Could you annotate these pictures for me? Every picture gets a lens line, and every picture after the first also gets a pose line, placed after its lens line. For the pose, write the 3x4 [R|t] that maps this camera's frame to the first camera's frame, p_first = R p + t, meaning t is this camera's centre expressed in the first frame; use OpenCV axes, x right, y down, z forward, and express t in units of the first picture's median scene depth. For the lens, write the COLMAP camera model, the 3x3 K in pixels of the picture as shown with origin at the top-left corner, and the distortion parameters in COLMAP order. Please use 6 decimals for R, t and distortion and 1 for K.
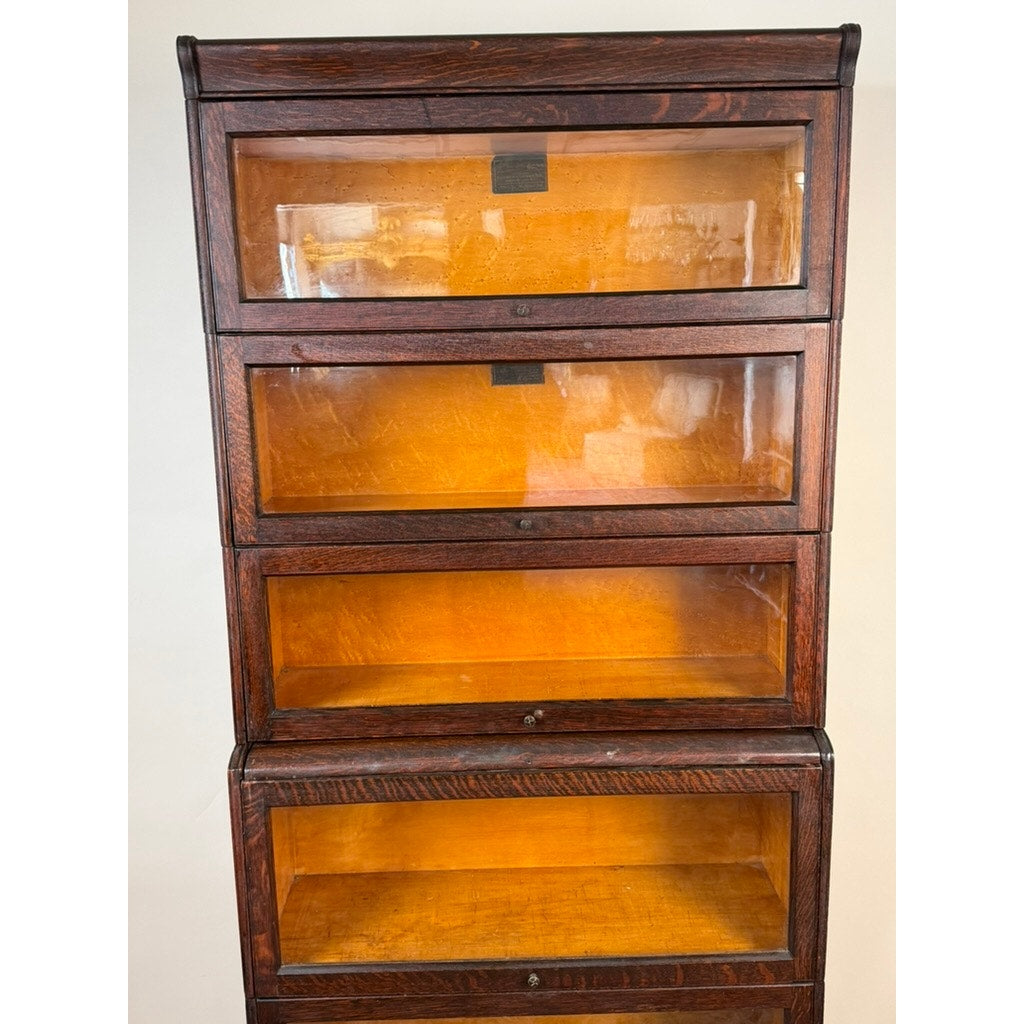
lens RADIAL K [[1015.2, 0, 510.5], [0, 1015.2, 507.7], [0, 0, 1]] dist [0.189959, -0.424178]
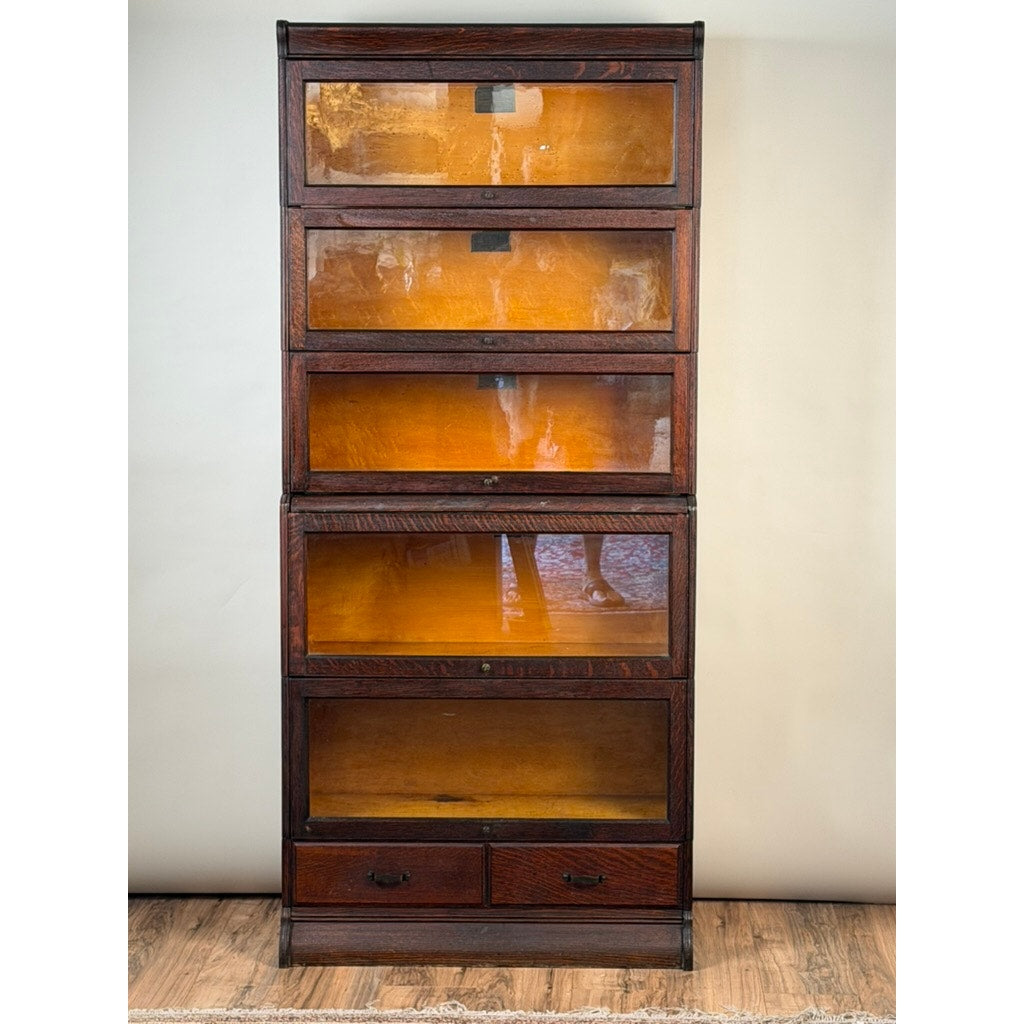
lens RADIAL K [[2407.0, 0, 512.0], [0, 2407.0, 512.0], [0, 0, 1]] dist [0.176792, -0.047472]
pose [[0.999167, 0.027461, -0.030172, 0.156088], [-0.029587, 0.996933, -0.072448, 0.498496], [0.028090, 0.073280, 0.996916, -2.368047]]
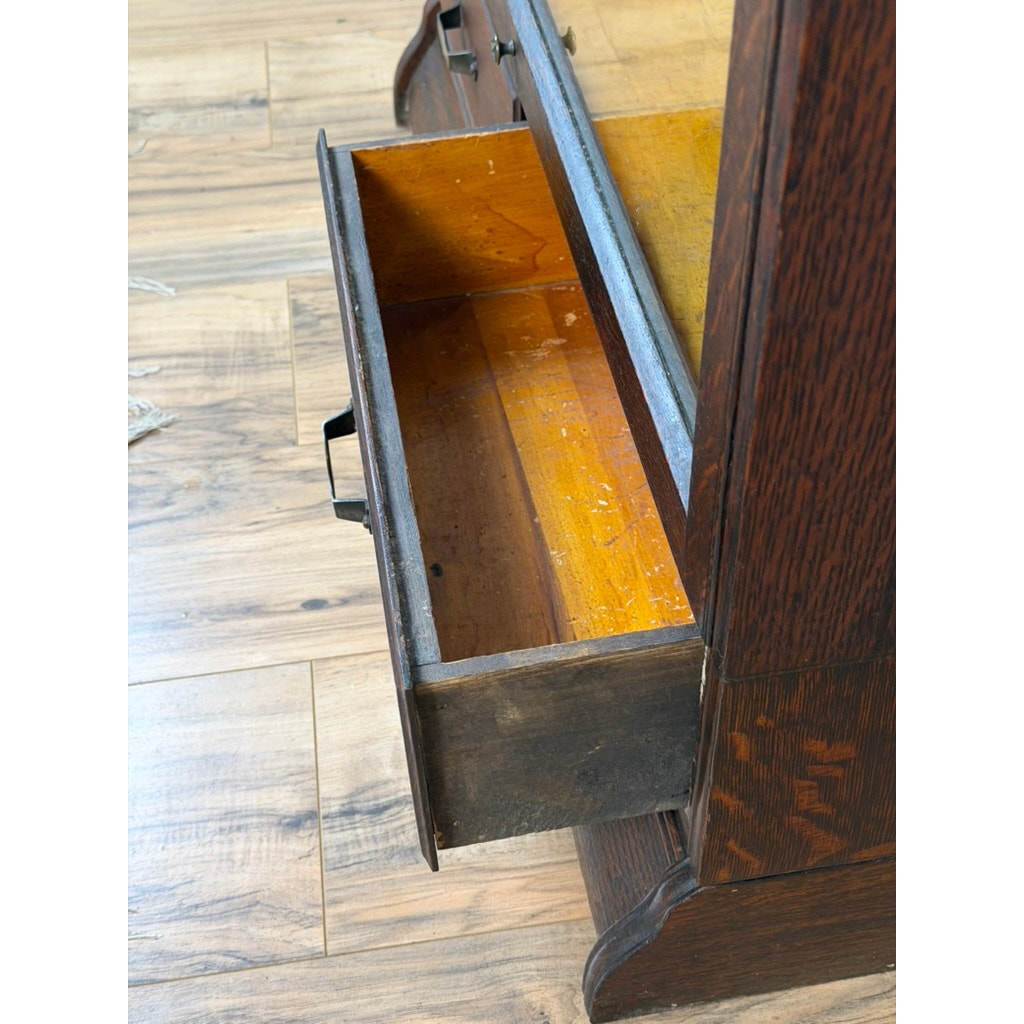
lens RADIAL K [[1435.6, 0, 512.0], [0, 1435.6, 512.0], [0, 0, 1]] dist [0.212814, -0.447155]
pose [[0.155014, 0.721376, -0.674972, 0.527100], [-0.171251, 0.692509, 0.700789, 0.435046], [0.972956, 0.006957, 0.230885, 0.958798]]
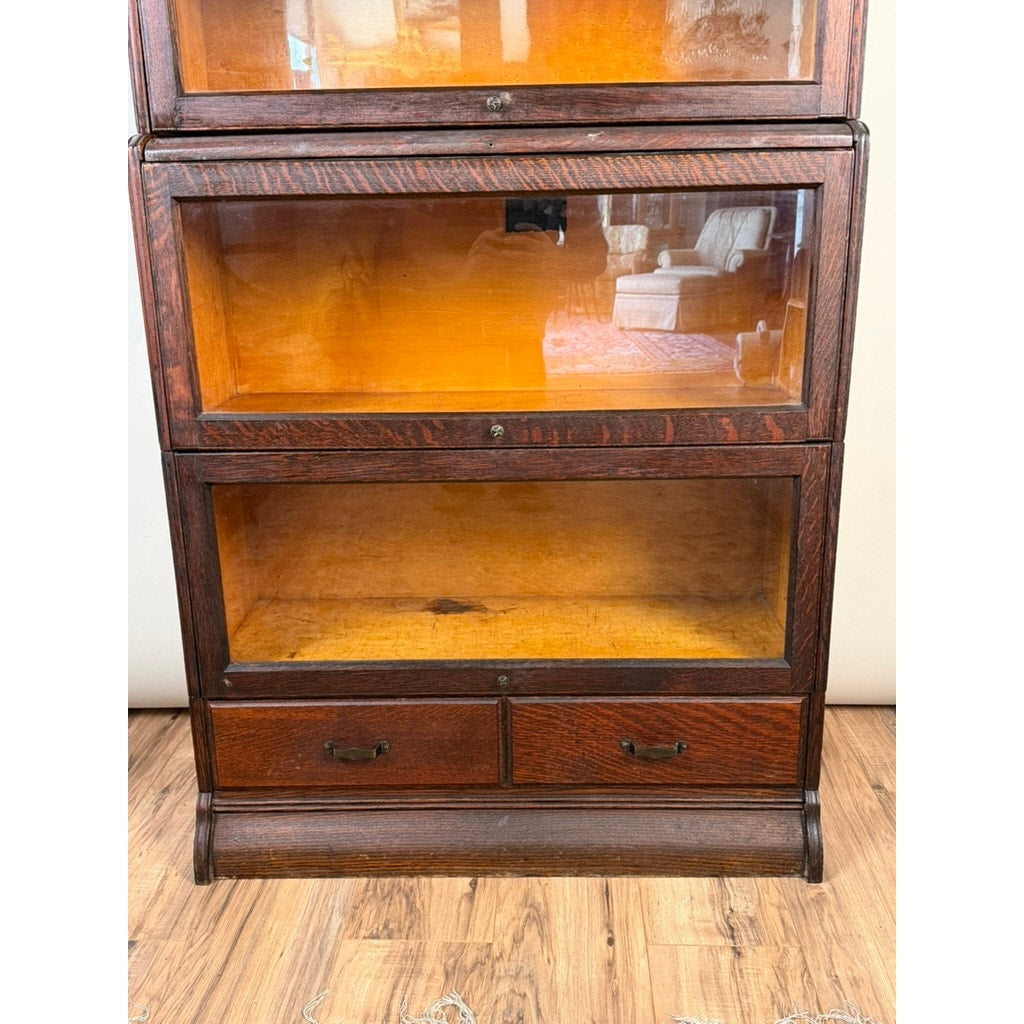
lens RADIAL K [[1015.2, 0, 510.5], [0, 1015.2, 507.7], [0, 0, 1]] dist [0.189959, -0.424178]
pose [[0.999488, 0.013025, -0.029225, 0.060637], [-0.010365, 0.995943, 0.089385, 0.459356], [0.030271, -0.089036, 0.995568, 0.163099]]
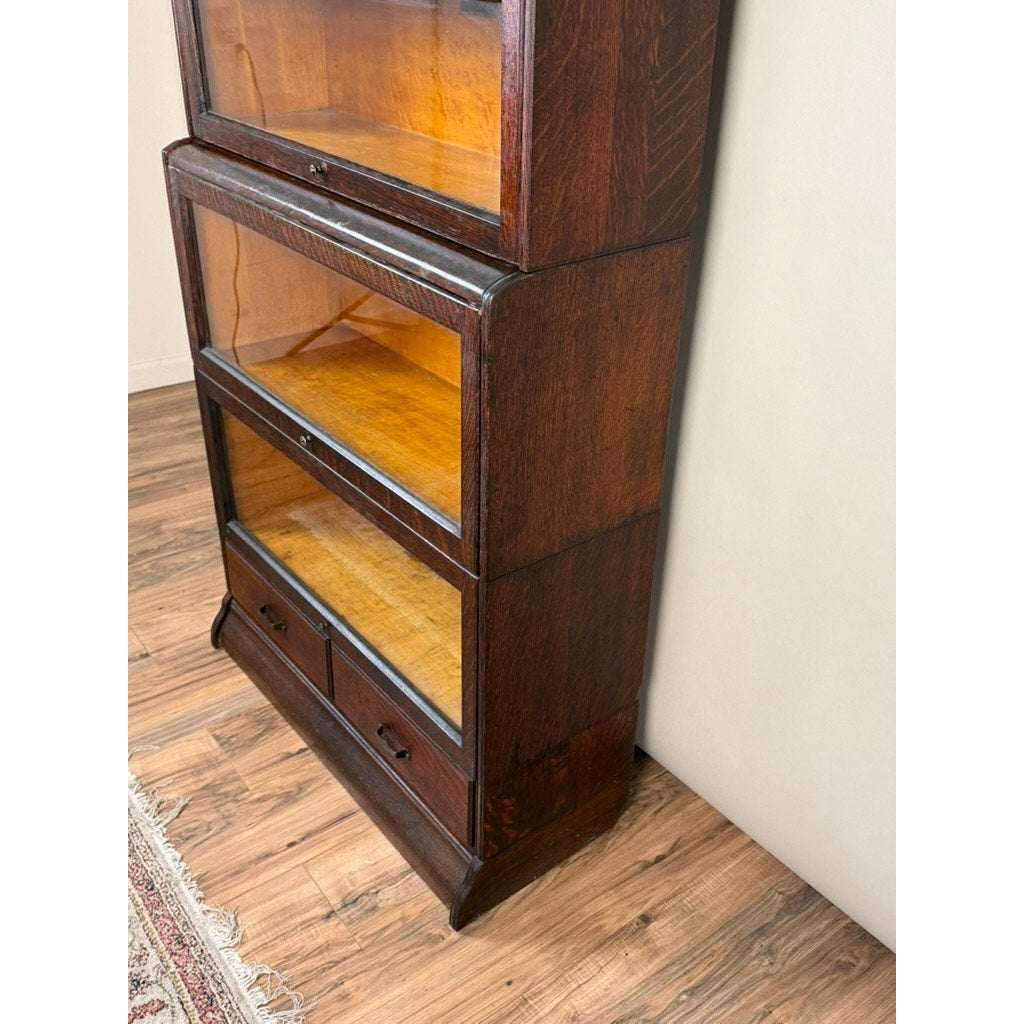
lens RADIAL K [[1016.0, 0, 503.4], [0, 1016.0, 517.9], [0, 0, 1]] dist [0.187655, -0.404531]
pose [[0.604248, 0.433984, -0.668239, 0.871635], [-0.187900, 0.892614, 0.409796, 0.078388], [0.774324, -0.122056, 0.620906, 0.536480]]
